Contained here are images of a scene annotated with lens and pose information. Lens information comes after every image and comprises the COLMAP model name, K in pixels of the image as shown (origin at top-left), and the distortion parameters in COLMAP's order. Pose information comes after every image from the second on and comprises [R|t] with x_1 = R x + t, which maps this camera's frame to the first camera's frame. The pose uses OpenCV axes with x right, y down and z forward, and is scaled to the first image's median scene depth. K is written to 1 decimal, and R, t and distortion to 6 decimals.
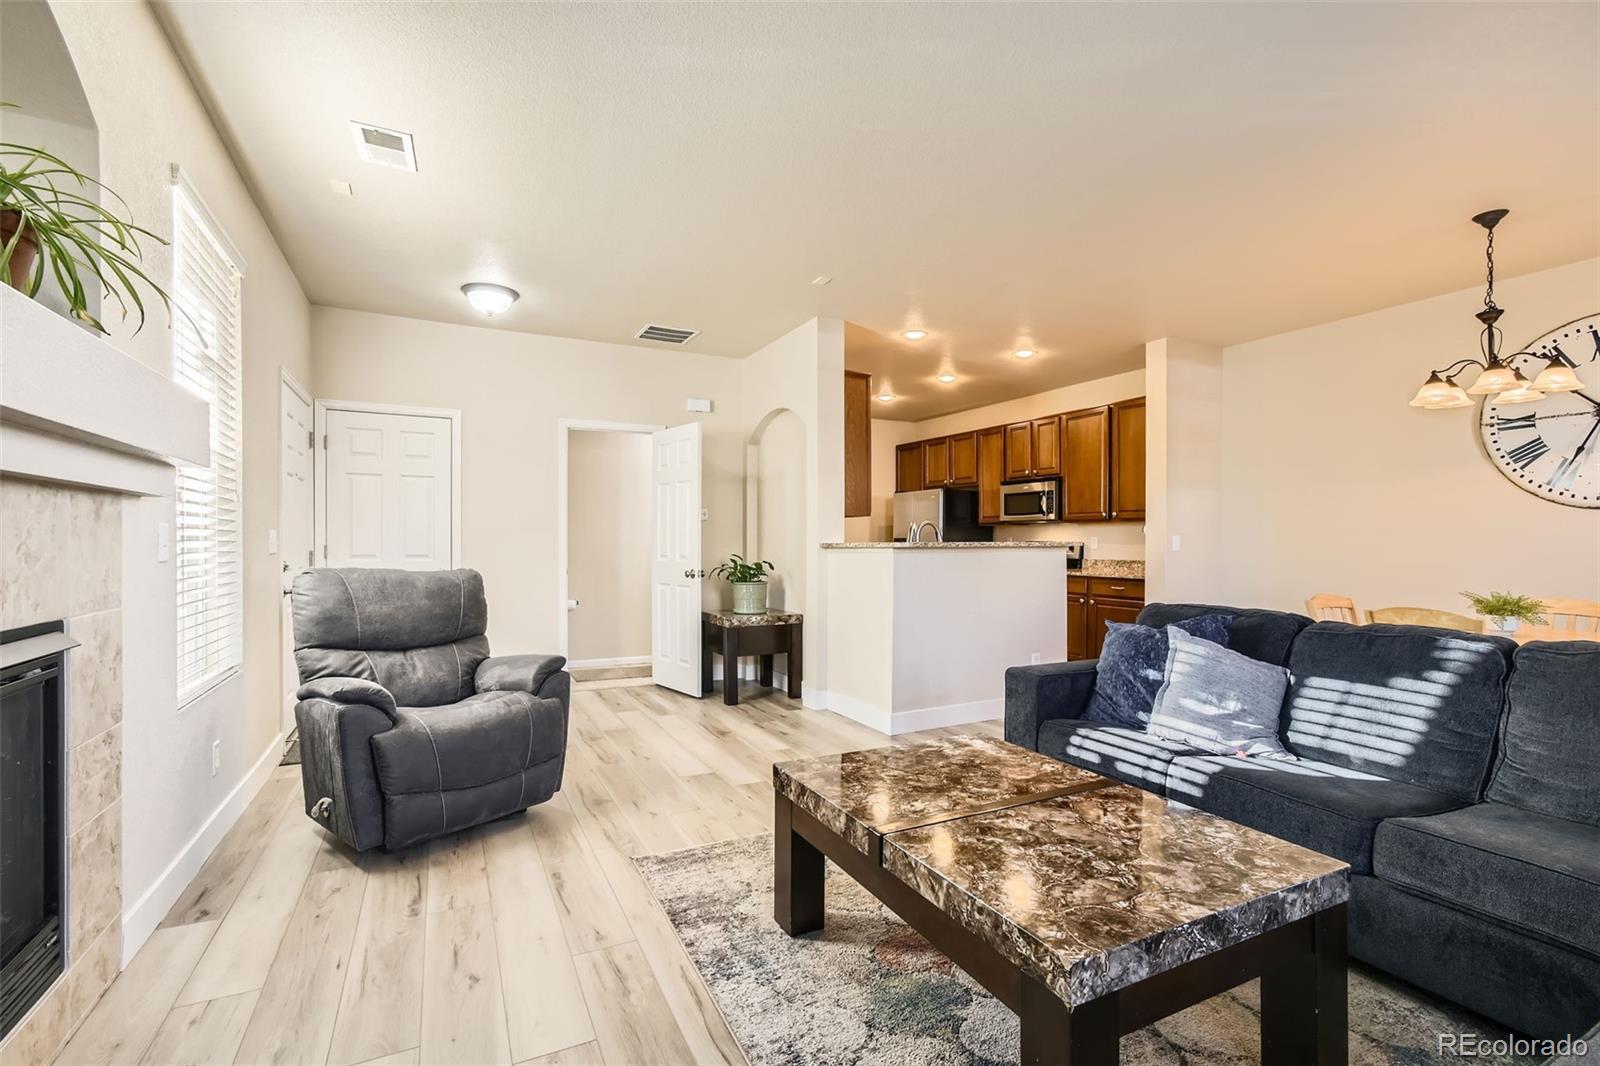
lens RADIAL K [[735.2, 0, 816.0], [0, 735.2, 542.1], [0, 0, 1]] dist [-0.001010, 0.003537]
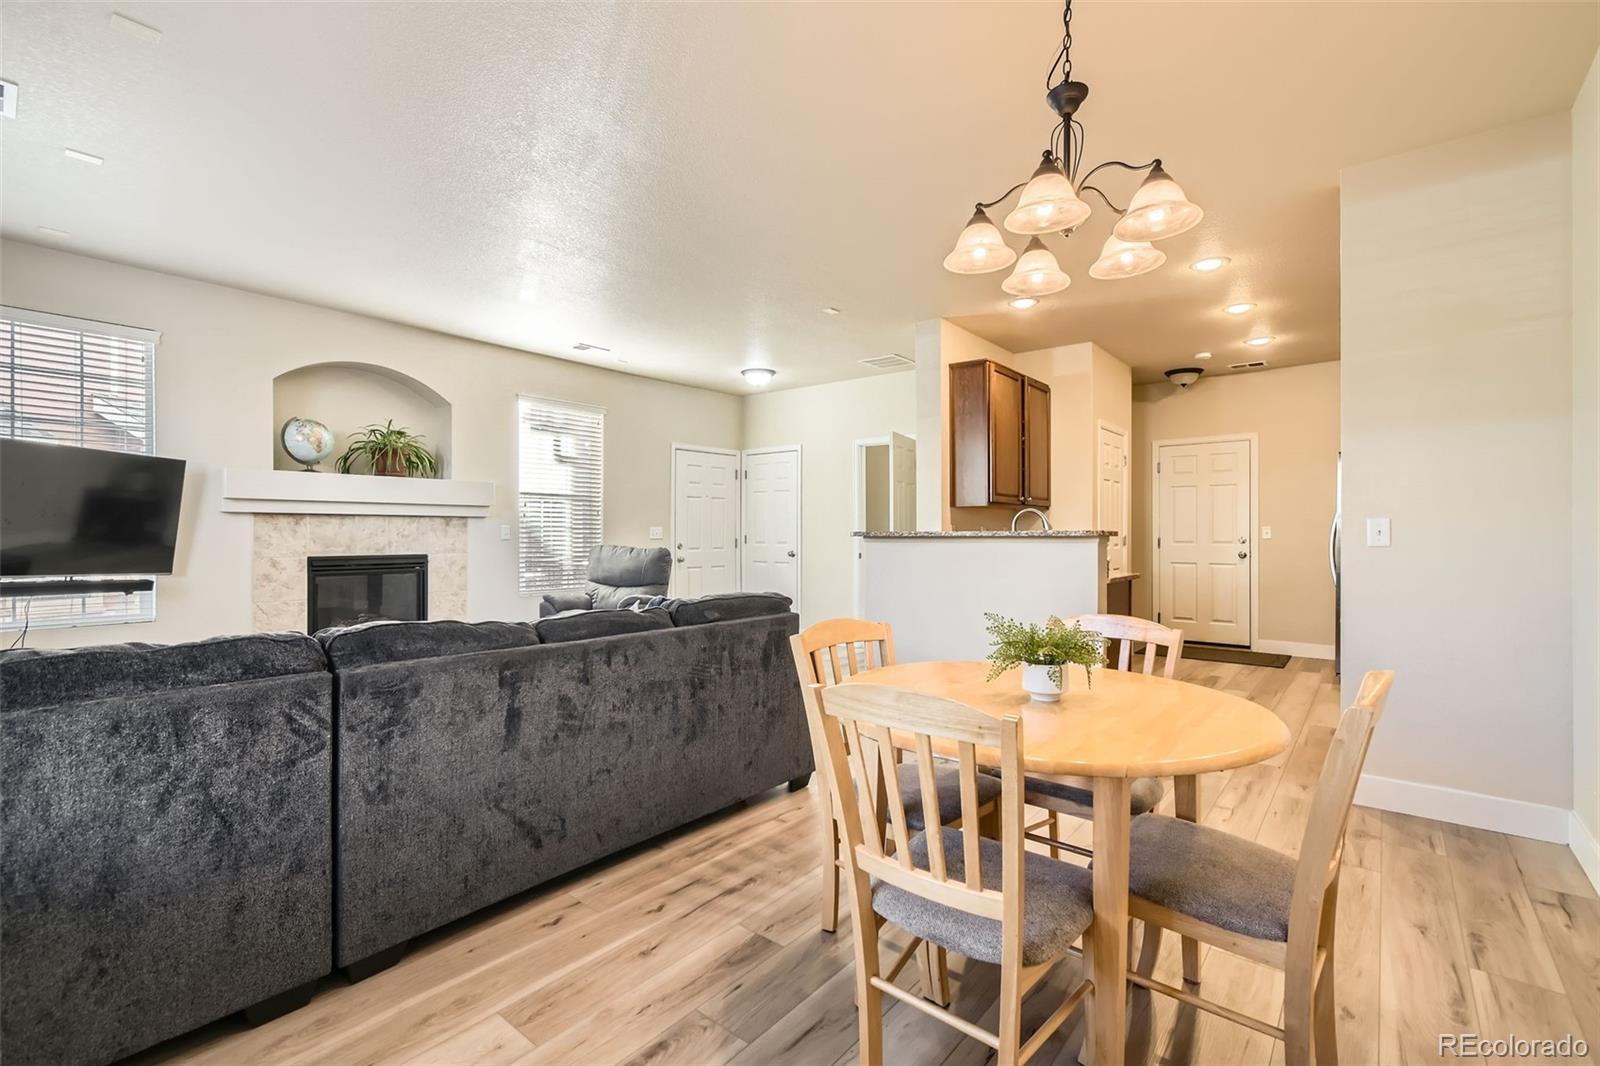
lens RADIAL K [[735.2, 0, 806.9], [0, 735.2, 535.3], [0, 0, 1]] dist [-0.001010, 0.003537]
pose [[0.364259, -0.001943, -0.931295, 2.128890], [0.000062, 0.999998, -0.002062, 0.016360], [0.931297, 0.000694, 0.364259, 1.054762]]
